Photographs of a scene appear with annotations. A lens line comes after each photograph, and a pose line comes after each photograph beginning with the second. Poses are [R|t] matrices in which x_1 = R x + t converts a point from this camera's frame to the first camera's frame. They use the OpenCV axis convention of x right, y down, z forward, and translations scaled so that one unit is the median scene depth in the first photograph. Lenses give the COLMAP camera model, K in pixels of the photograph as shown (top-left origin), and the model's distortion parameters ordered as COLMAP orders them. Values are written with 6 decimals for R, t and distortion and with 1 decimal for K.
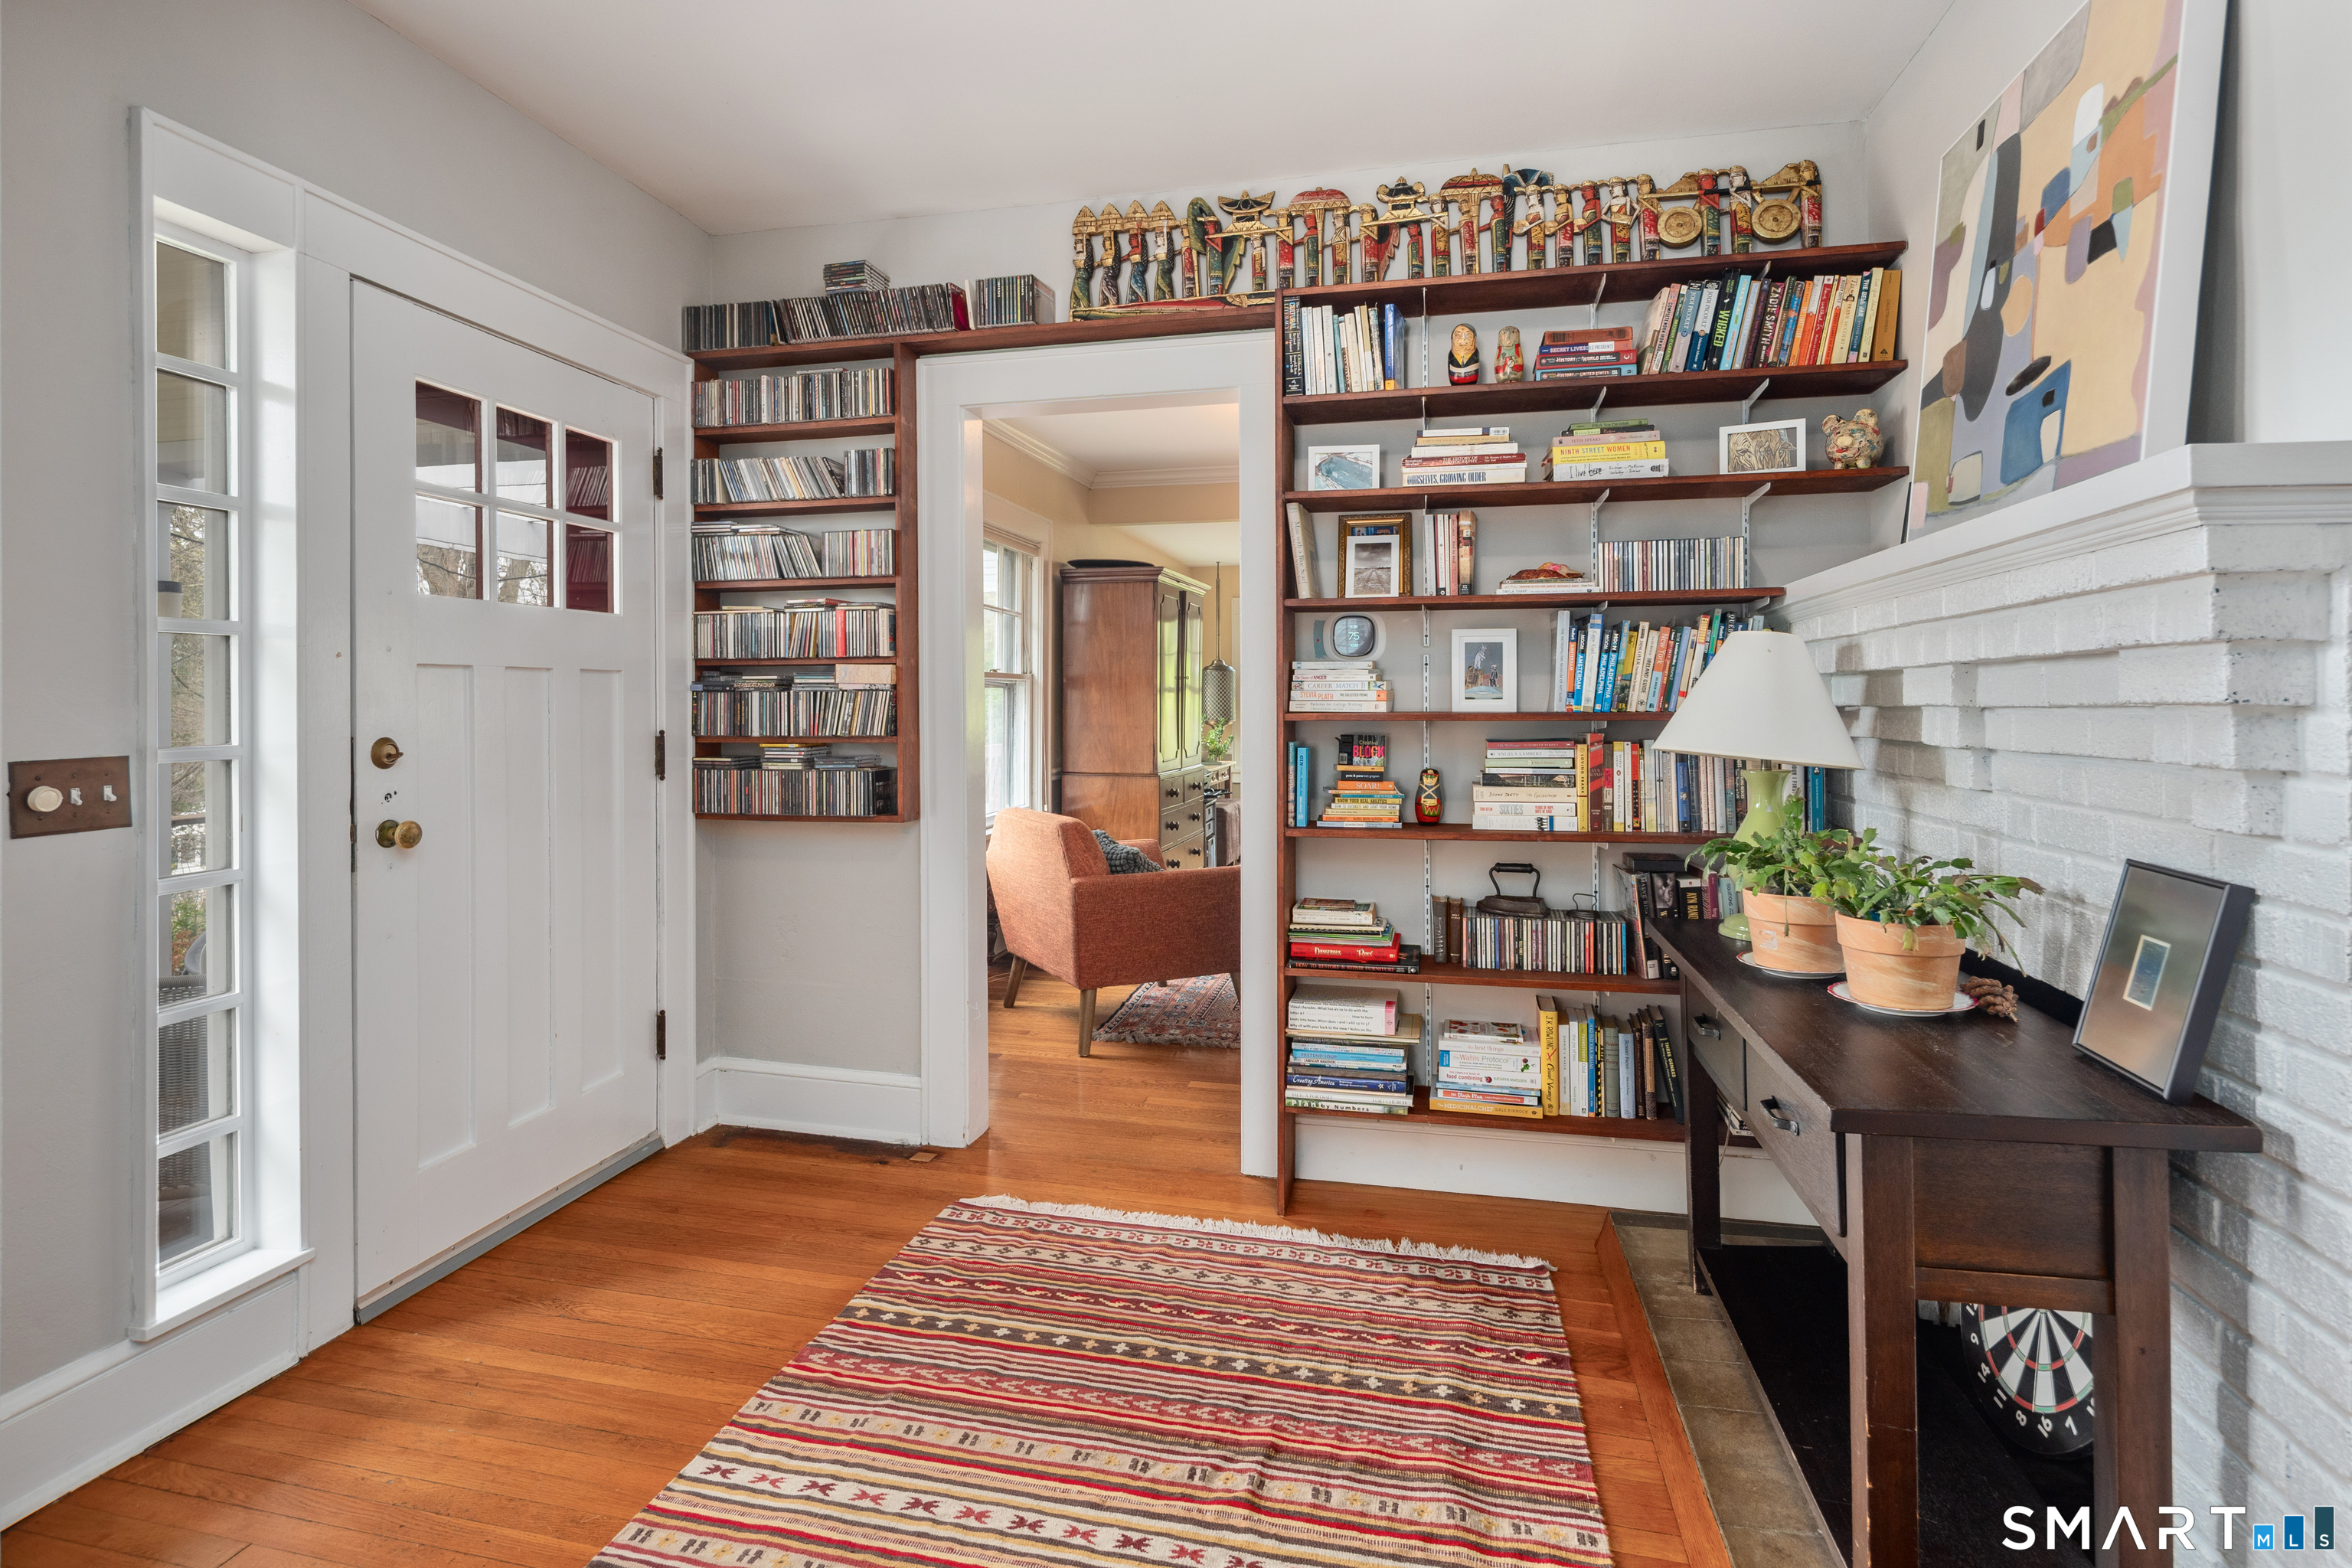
lens RADIAL K [[1172.7, 0, 1178.6], [0, 1172.7, 687.2], [0, 0, 1]] dist [-0.002664, -0.000370]
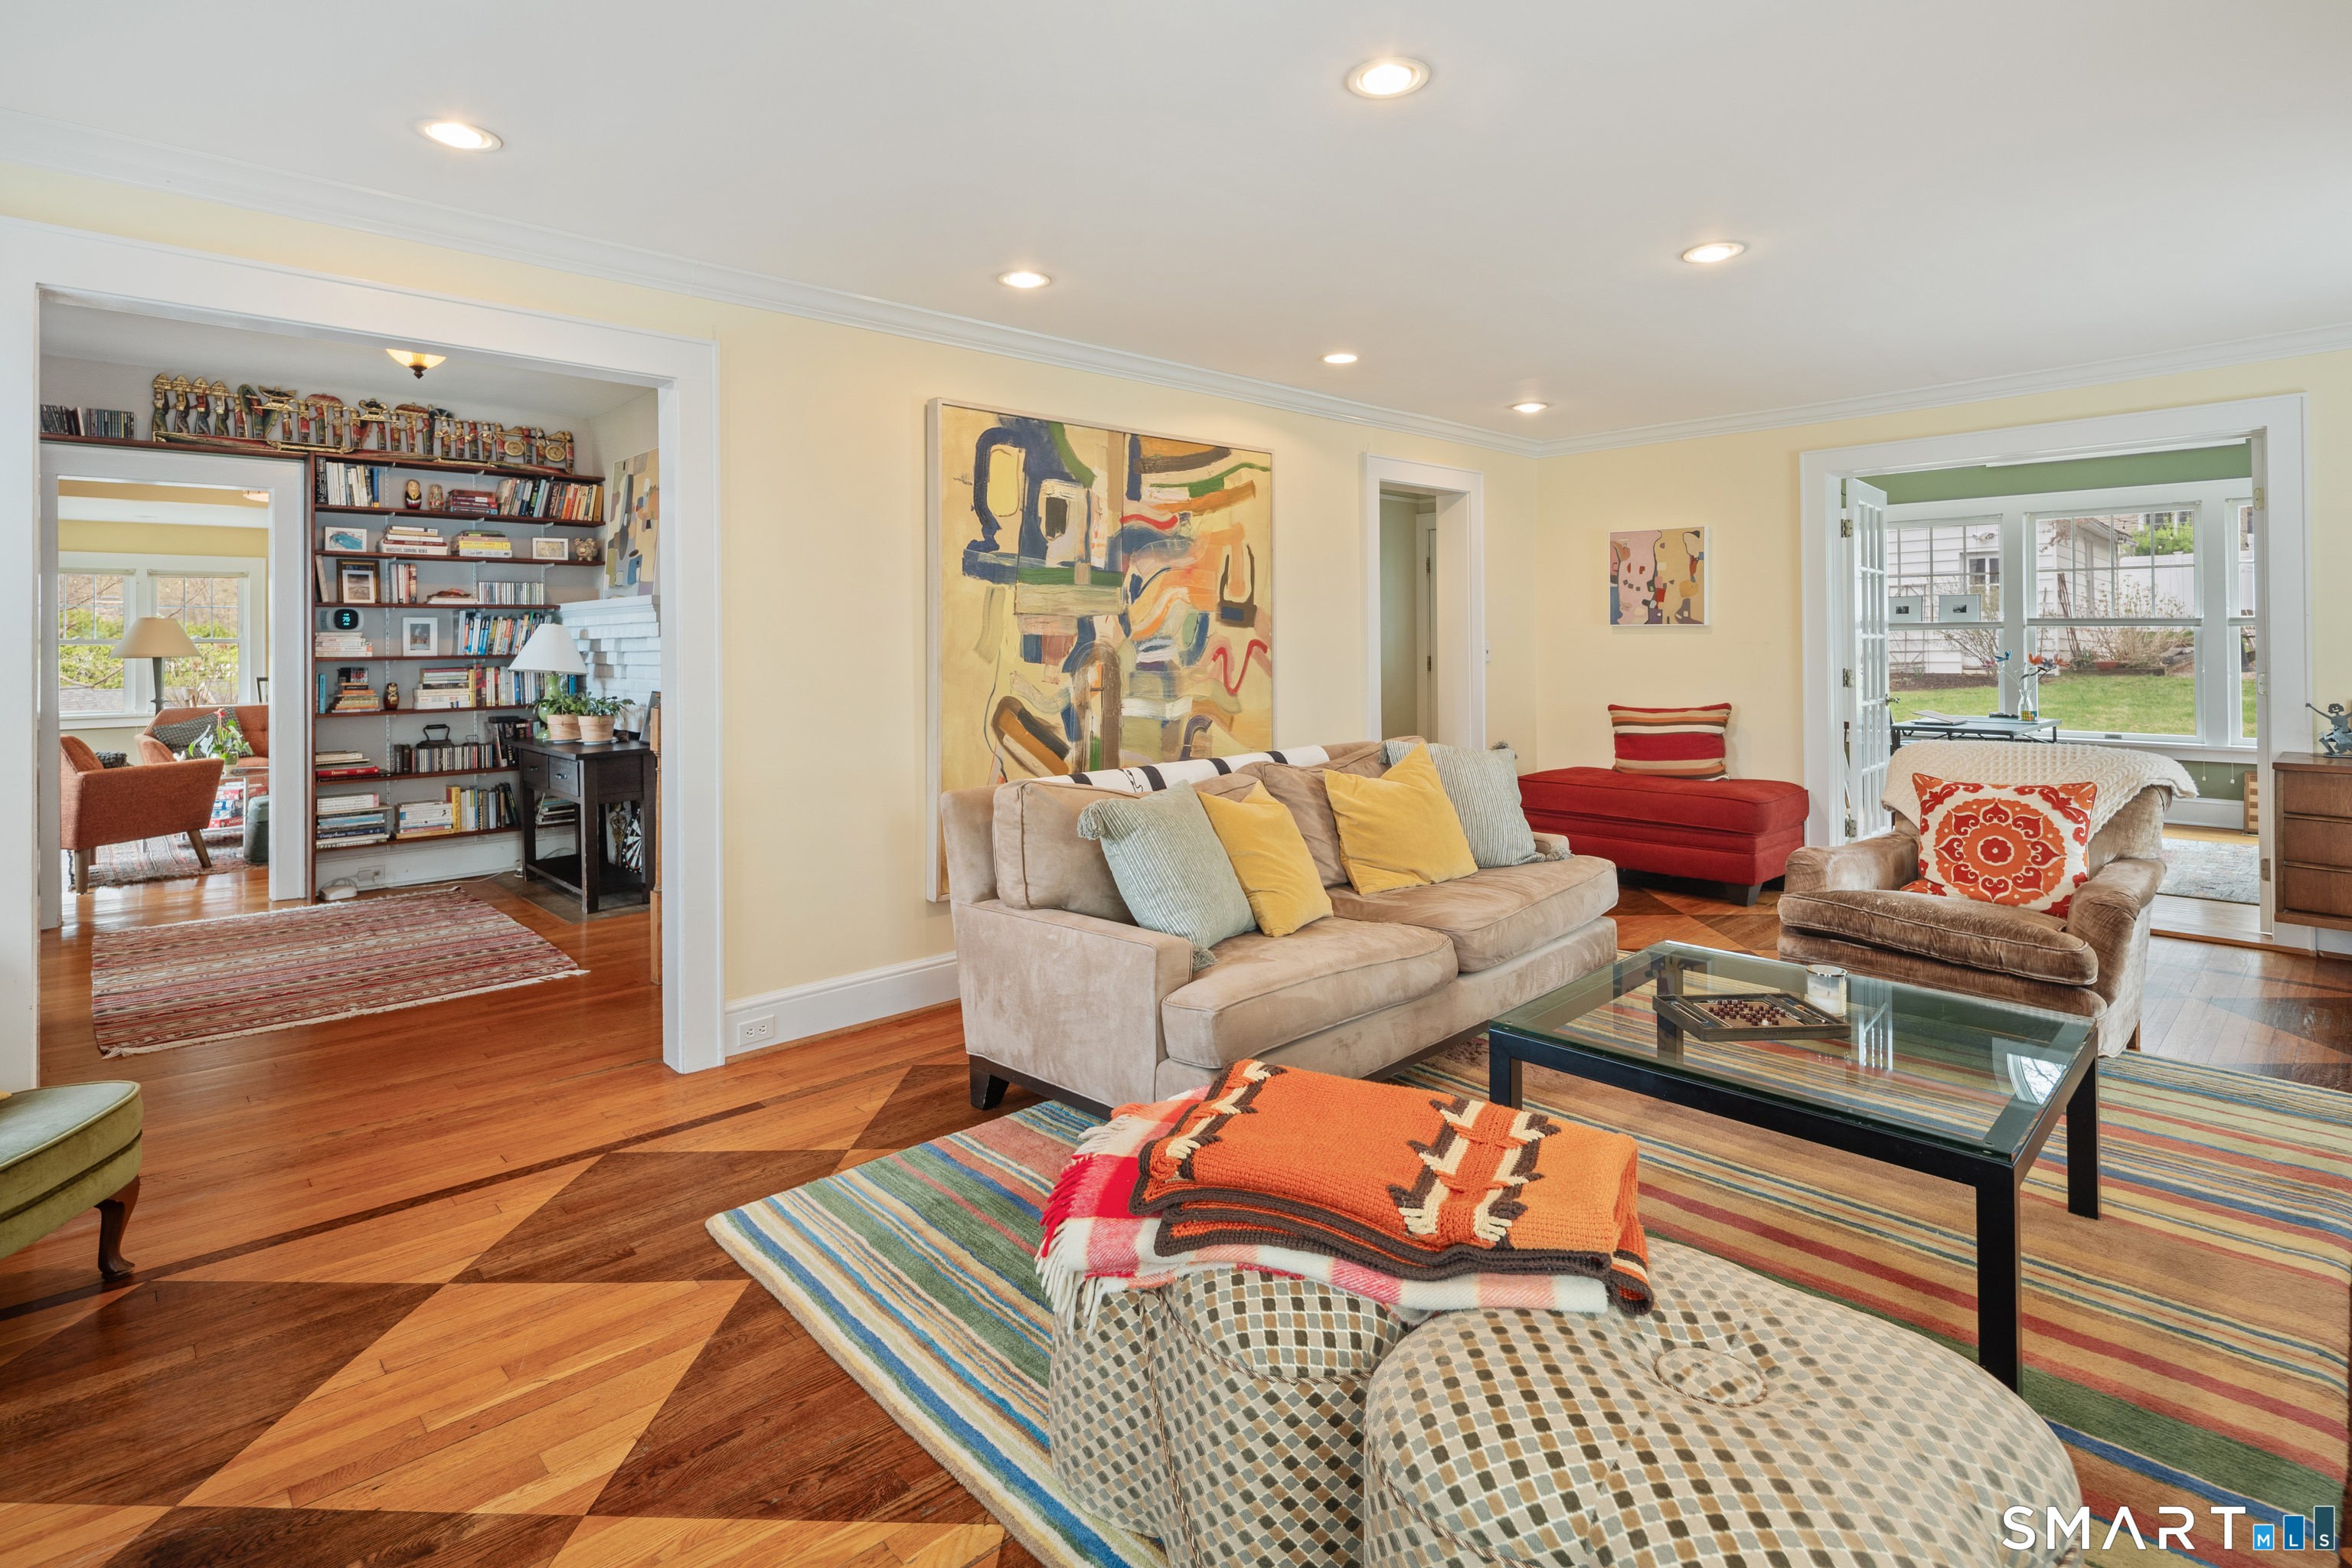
lens RADIAL K [[1159.2, 0, 1179.0], [0, 1159.2, 648.8], [0, 0, 1]] dist [-0.001111, -0.000913]
pose [[0.556164, -0.007982, 0.831034, -0.764719], [-0.001503, 0.999943, 0.010609, -0.017463], [-0.831071, -0.007149, 0.556120, -1.403323]]
